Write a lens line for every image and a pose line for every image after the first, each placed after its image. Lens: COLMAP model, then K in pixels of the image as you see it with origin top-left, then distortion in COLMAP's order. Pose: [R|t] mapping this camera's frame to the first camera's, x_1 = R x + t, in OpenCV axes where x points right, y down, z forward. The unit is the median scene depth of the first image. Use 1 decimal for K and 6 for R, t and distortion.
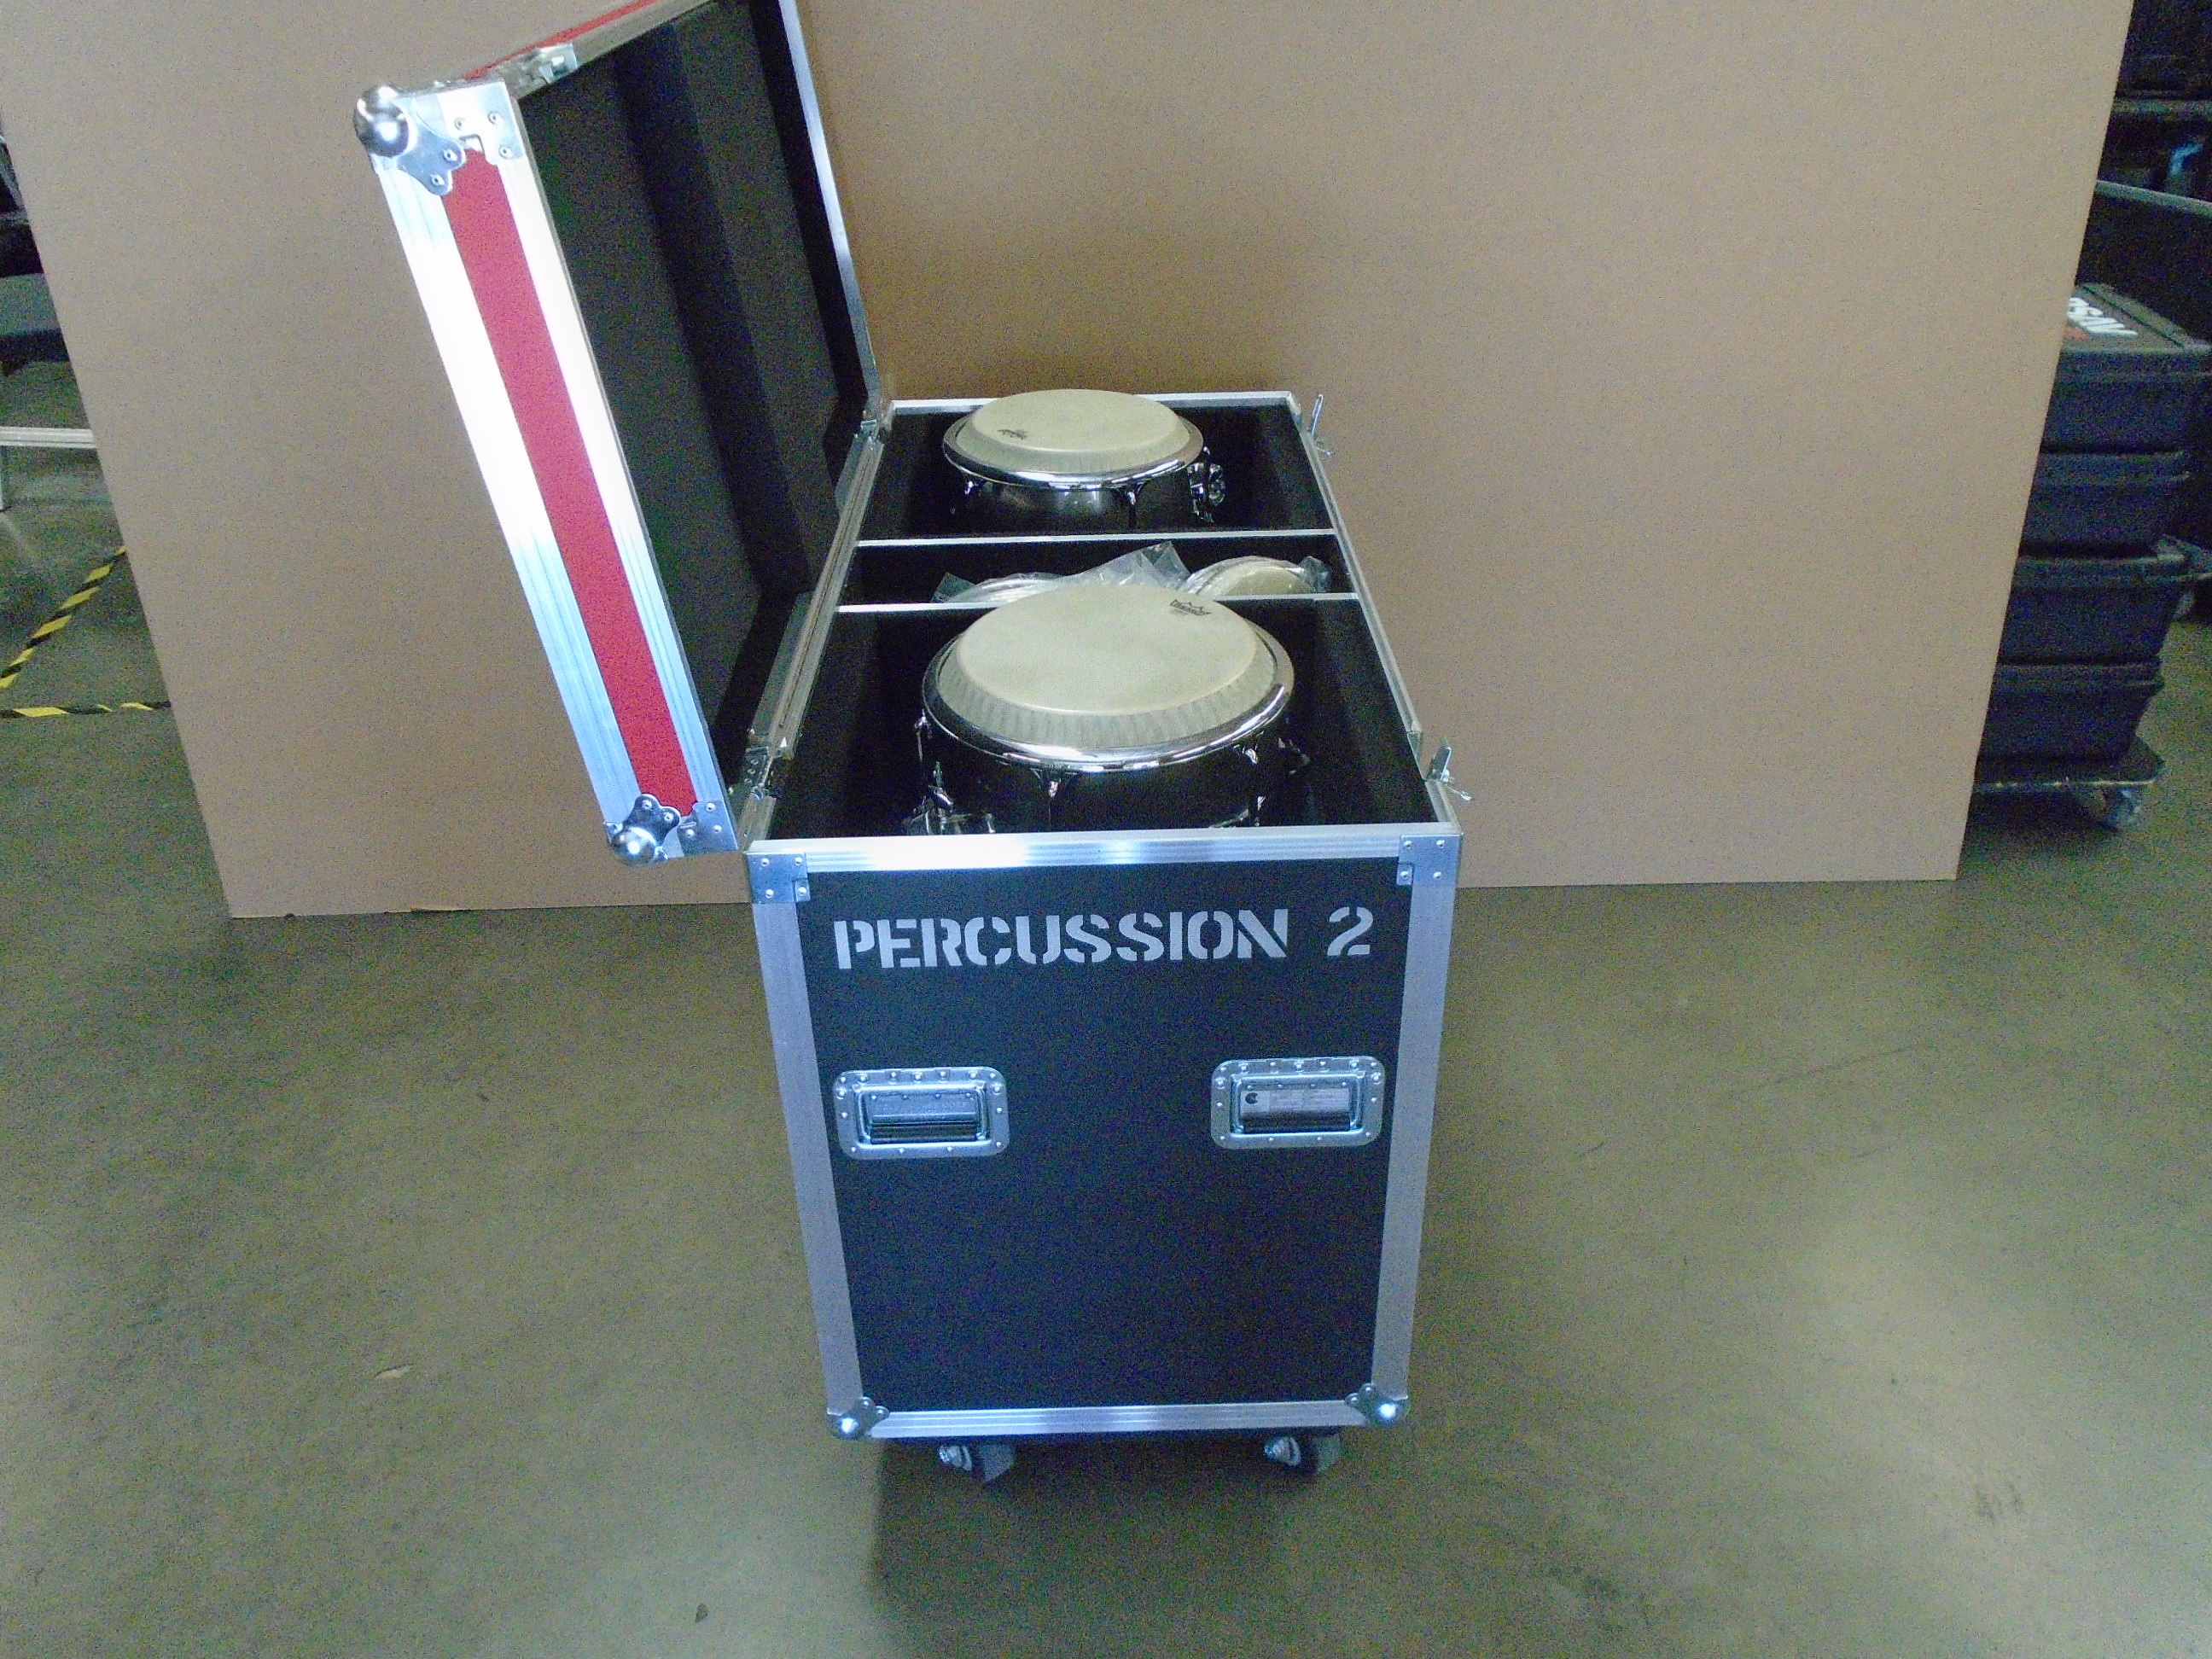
lens RADIAL K [[1647.9, 0, 1106.0], [0, 1647.9, 829.5], [0, 0, 1]] dist [-0.004802, -0.000166]
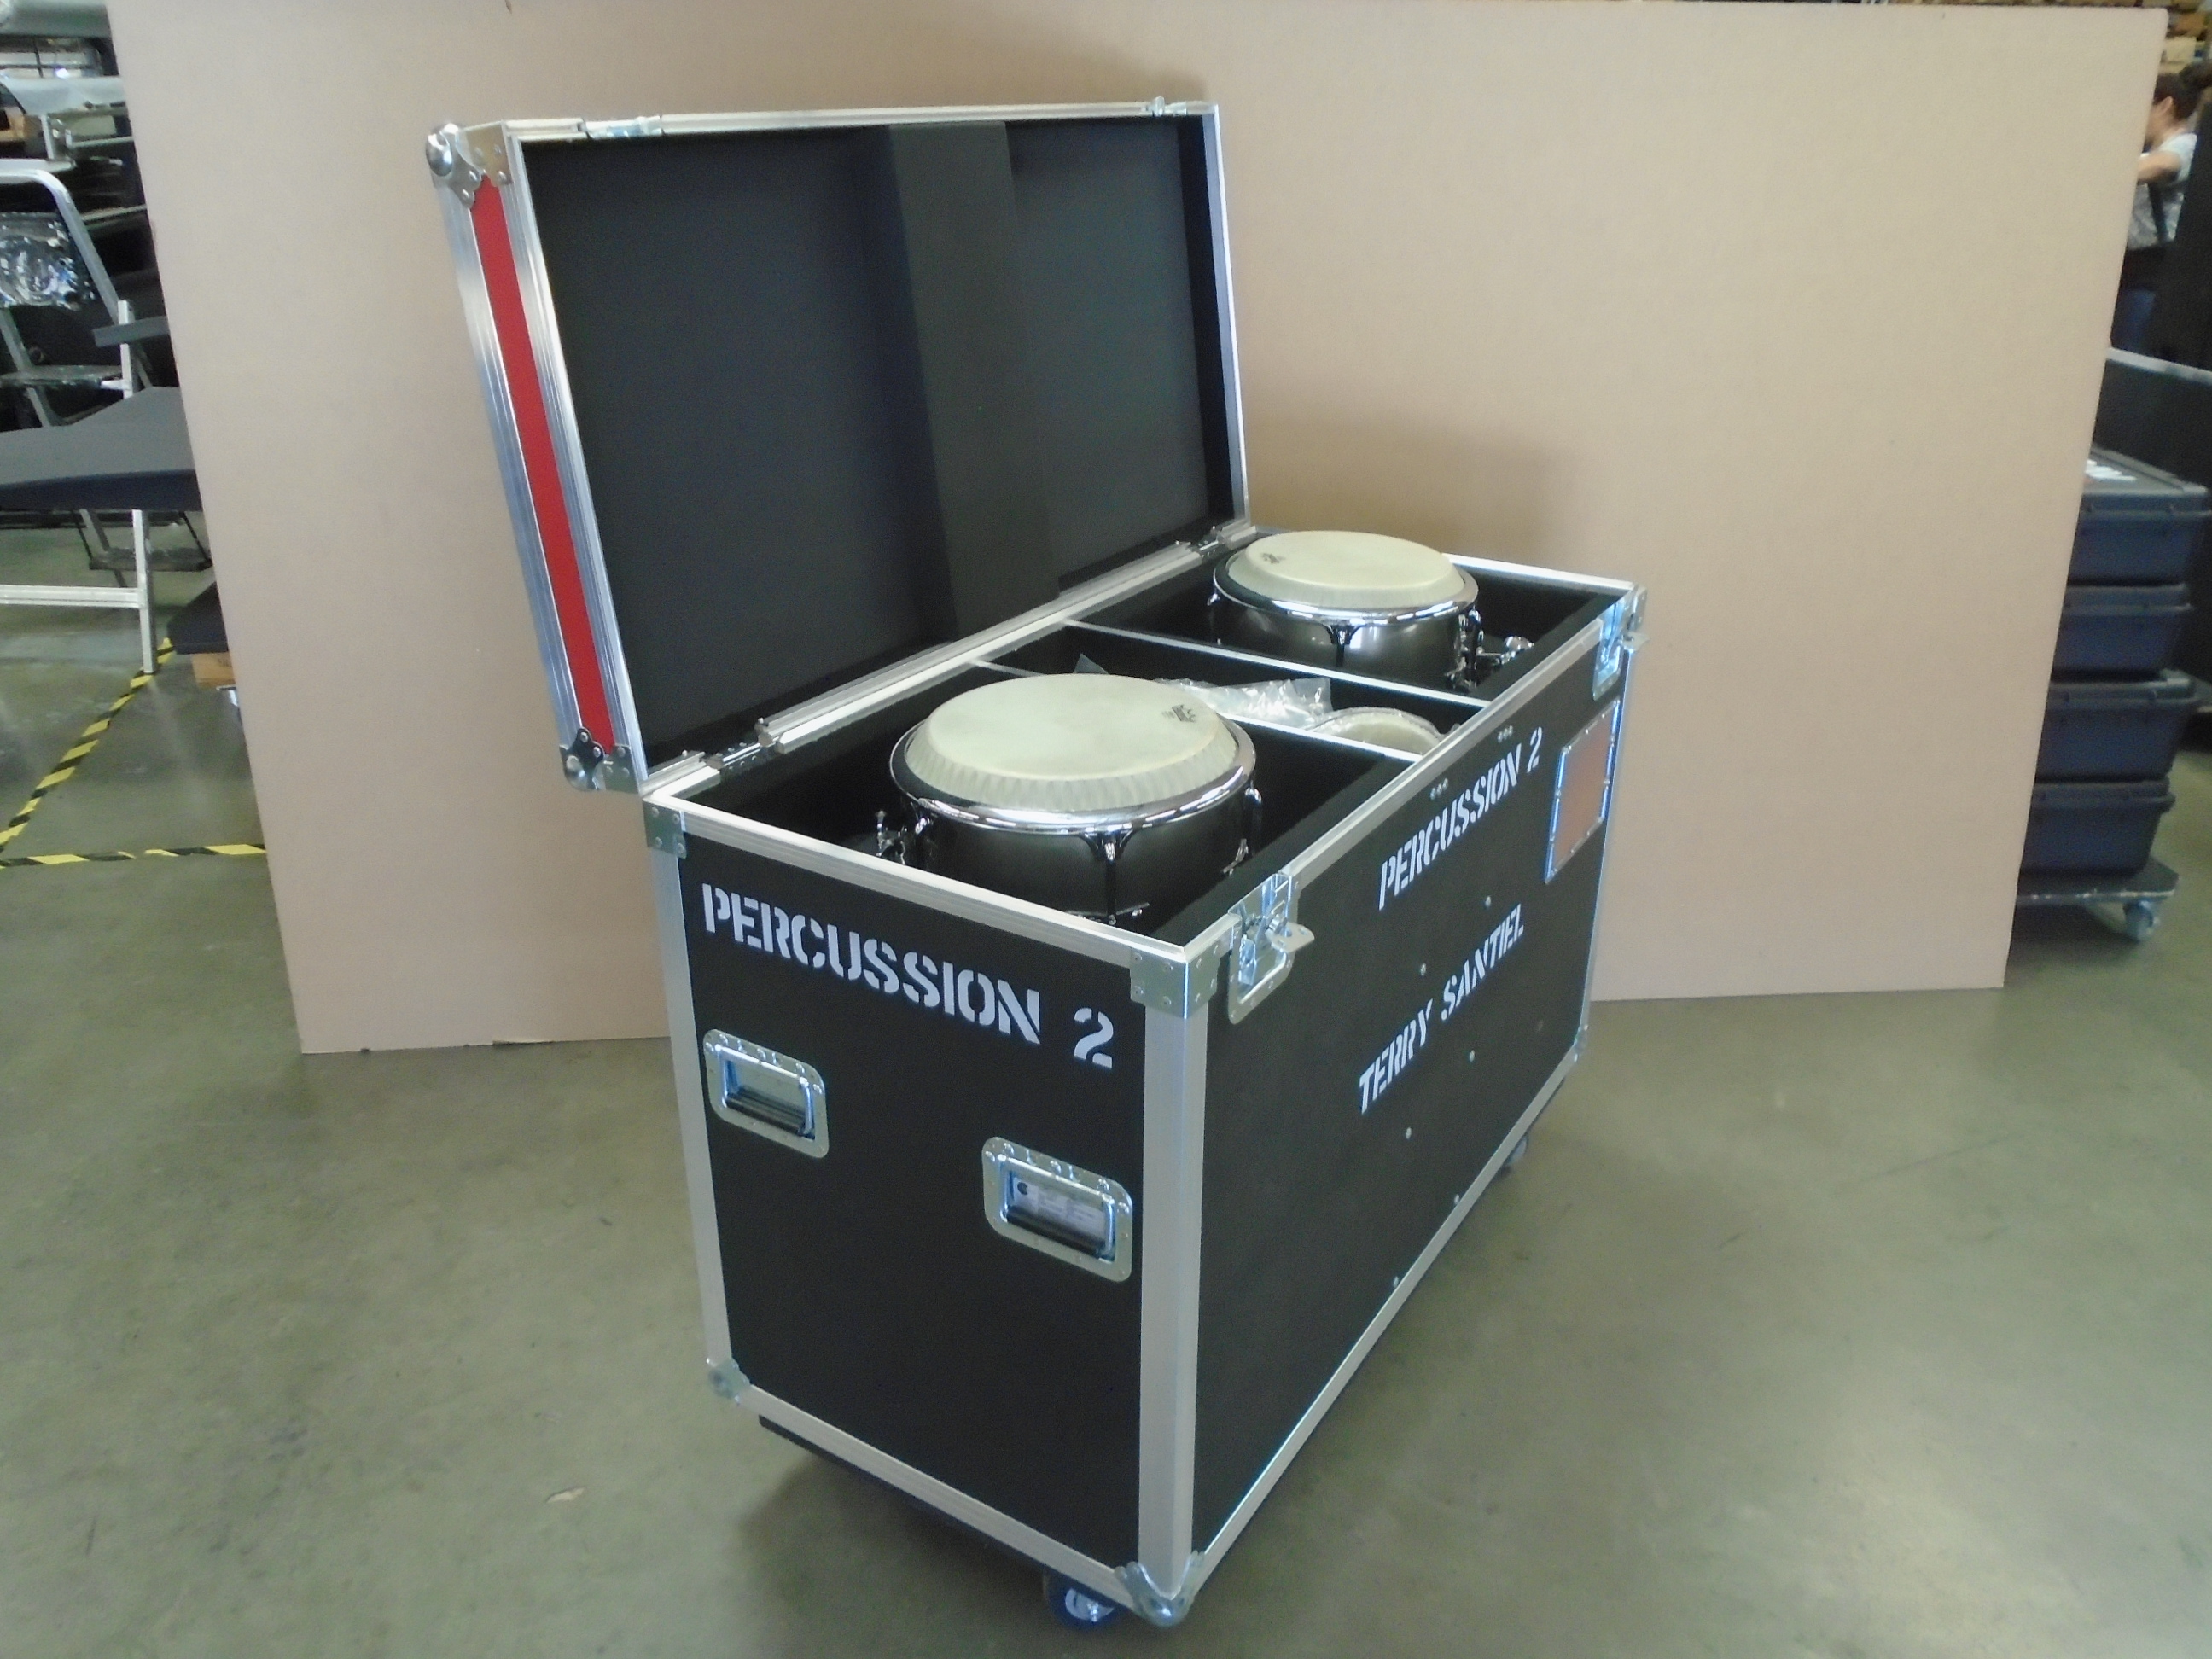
lens RADIAL K [[1685.6, 0, 1102.3], [0, 1685.6, 883.9], [0, 0, 1]] dist [-0.047357, 0.001079]
pose [[0.836042, 0.262278, -0.481917, 0.566358], [-0.304701, 0.952393, -0.010274, -0.013597], [0.456280, 0.155431, 0.876156, 0.119583]]
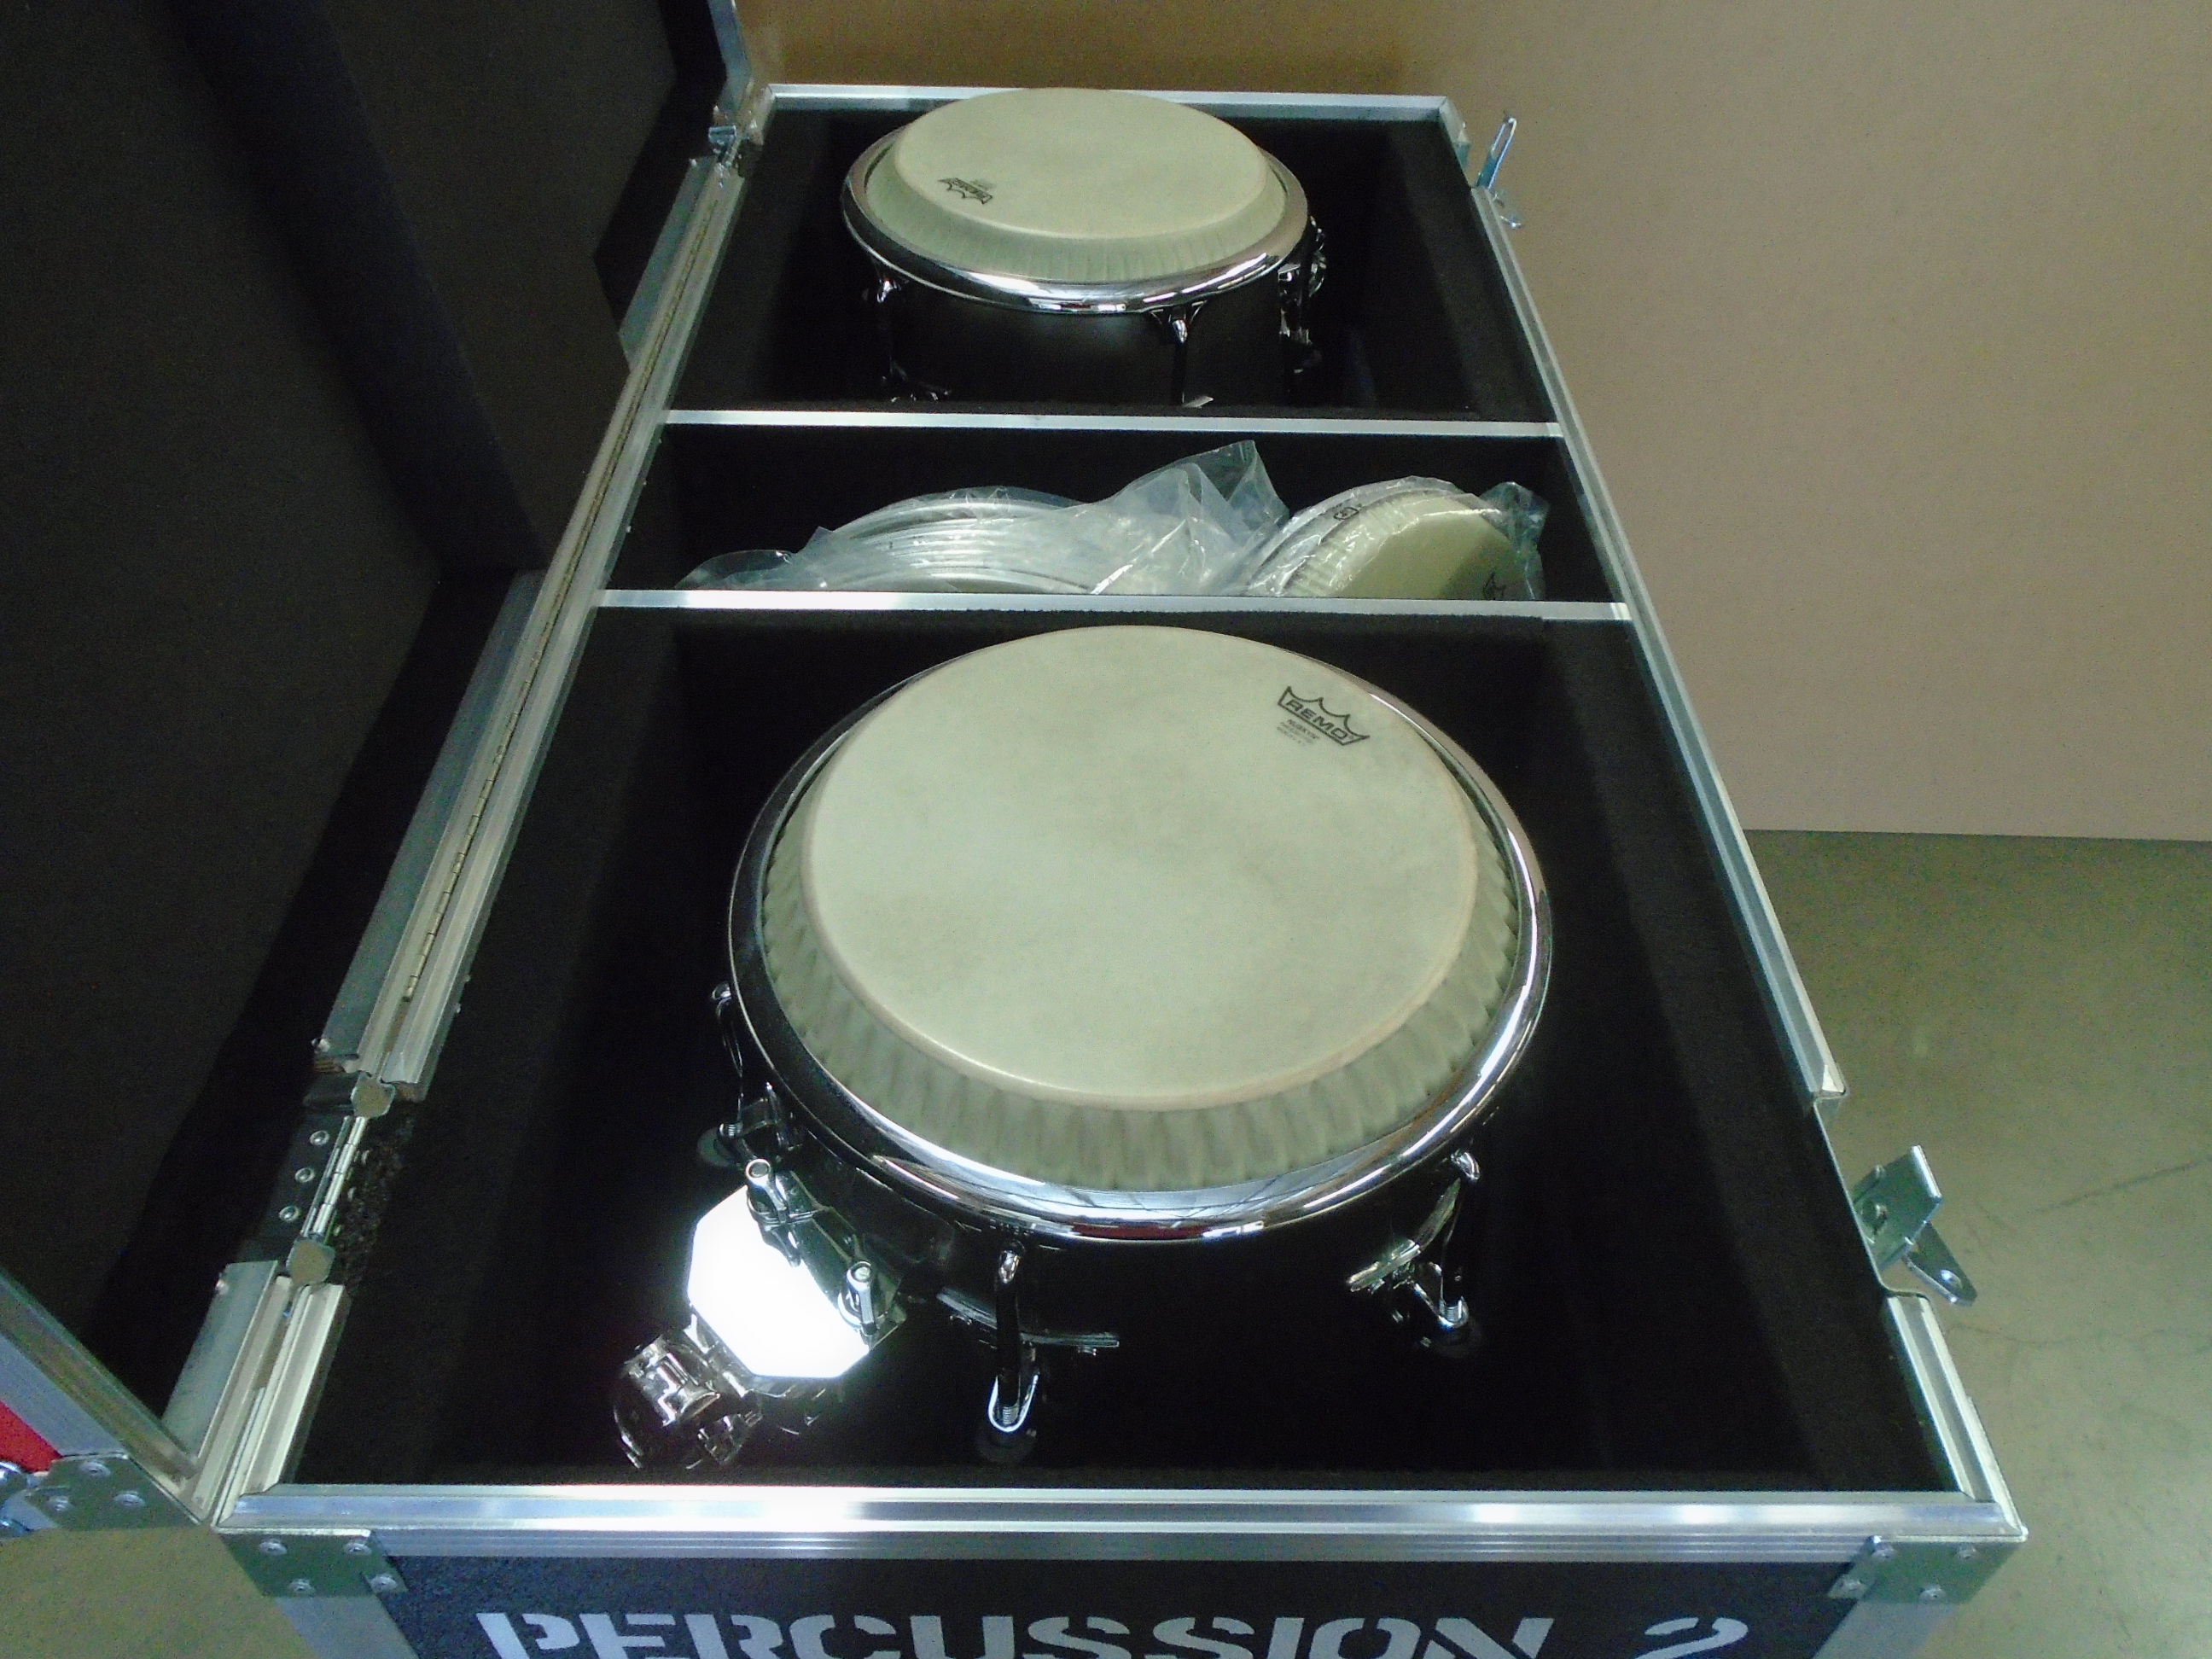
lens RADIAL K [[1647.9, 0, 1106.0], [0, 1647.9, 829.5], [0, 0, 1]] dist [-0.004802, -0.000166]
pose [[0.999281, 0.033840, 0.017109, -0.017335], [-0.036834, 0.973424, 0.226030, -0.223503], [-0.009006, -0.226498, 0.973970, 0.591872]]
